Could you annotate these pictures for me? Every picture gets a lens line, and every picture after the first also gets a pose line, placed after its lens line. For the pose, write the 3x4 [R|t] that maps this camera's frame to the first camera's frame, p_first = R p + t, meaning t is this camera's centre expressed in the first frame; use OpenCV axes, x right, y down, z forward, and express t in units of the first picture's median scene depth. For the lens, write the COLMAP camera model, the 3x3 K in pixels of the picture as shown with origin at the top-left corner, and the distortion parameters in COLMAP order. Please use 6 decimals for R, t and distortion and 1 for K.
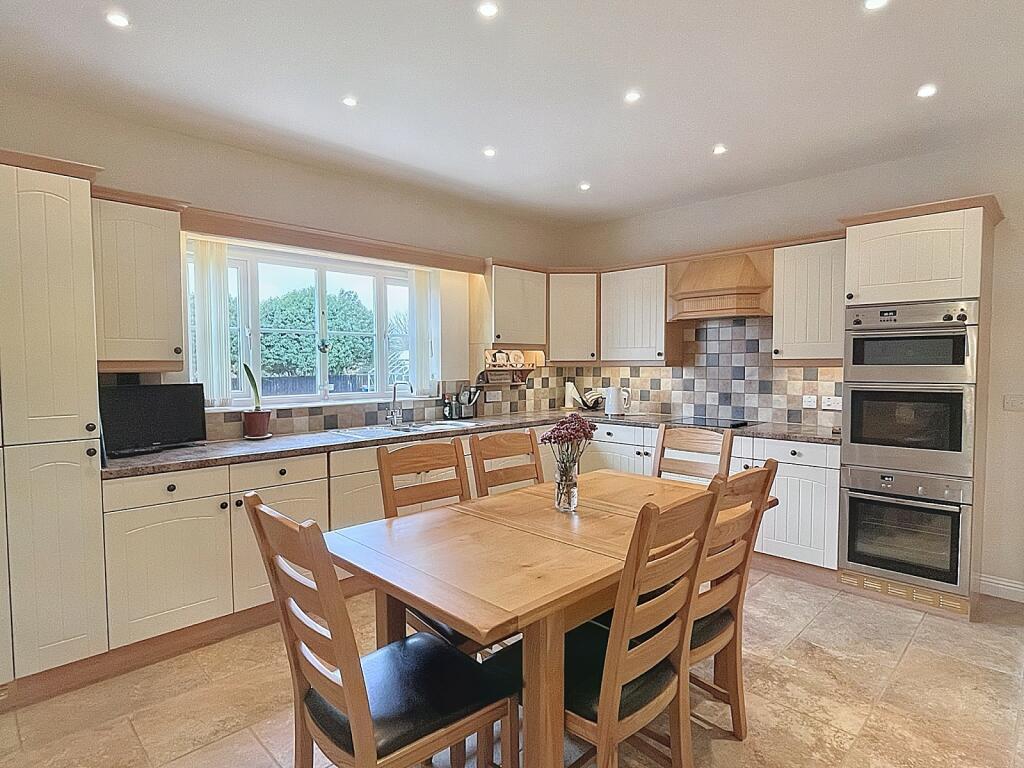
lens RADIAL K [[551.8, 0, 519.8], [0, 551.8, 382.8], [0, 0, 1]] dist [0.001110, -0.000143]
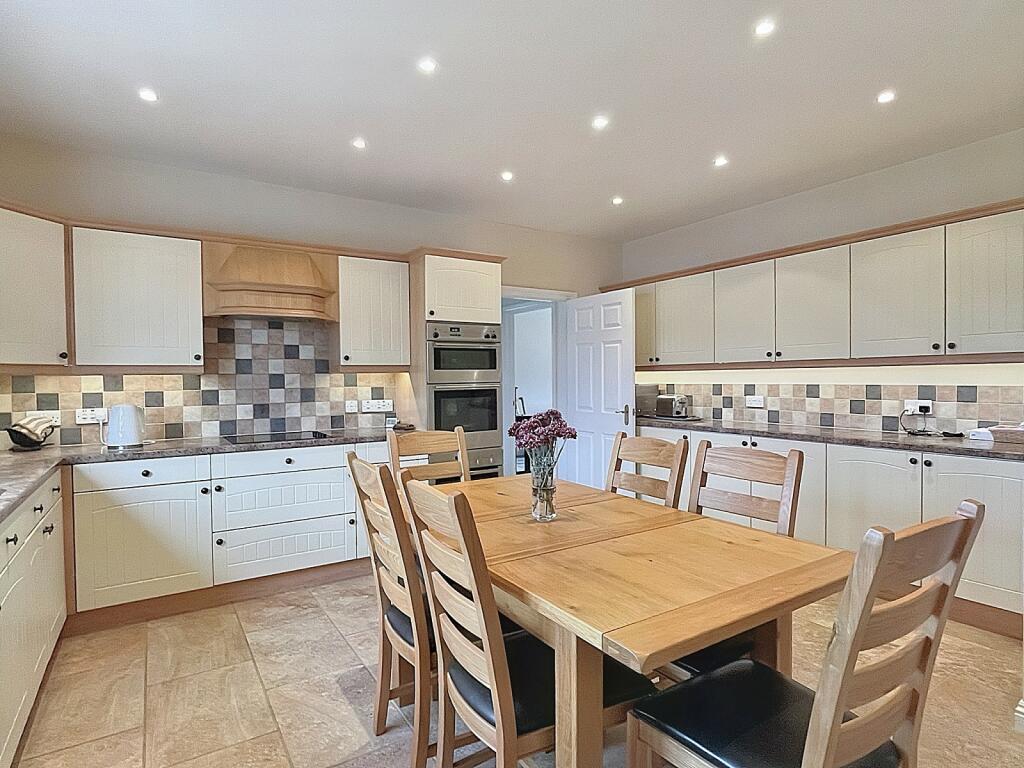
lens RADIAL K [[551.8, 0, 515.2], [0, 551.8, 386.4], [0, 0, 1]] dist [0.001110, -0.000143]
pose [[0.213168, -0.015036, 0.976900, -0.410996], [0.046622, 0.998899, 0.005201, 0.004536], [-0.975902, 0.044437, 0.213635, 0.433512]]
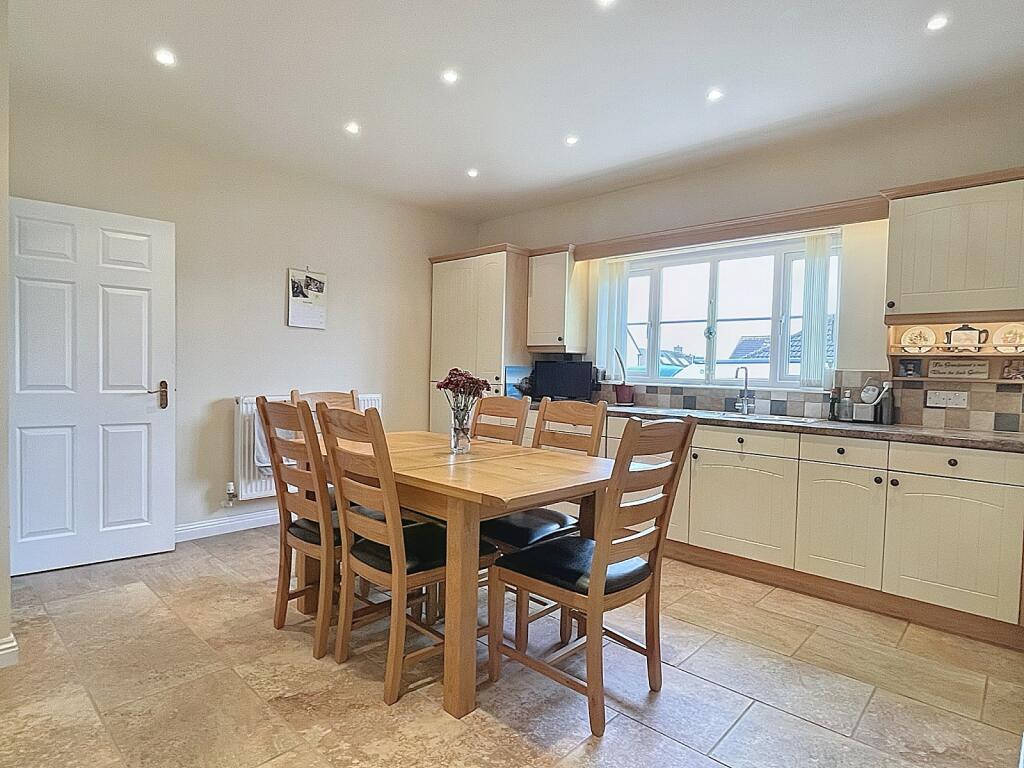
lens RADIAL K [[551.8, 0, 515.2], [0, 551.8, 386.2], [0, 0, 1]] dist [0.001110, -0.000143]
pose [[0.021329, 0.031342, -0.999281, 0.770454], [-0.064432, 0.997474, 0.029910, 0.030231], [0.997694, 0.063748, 0.023294, 0.663043]]
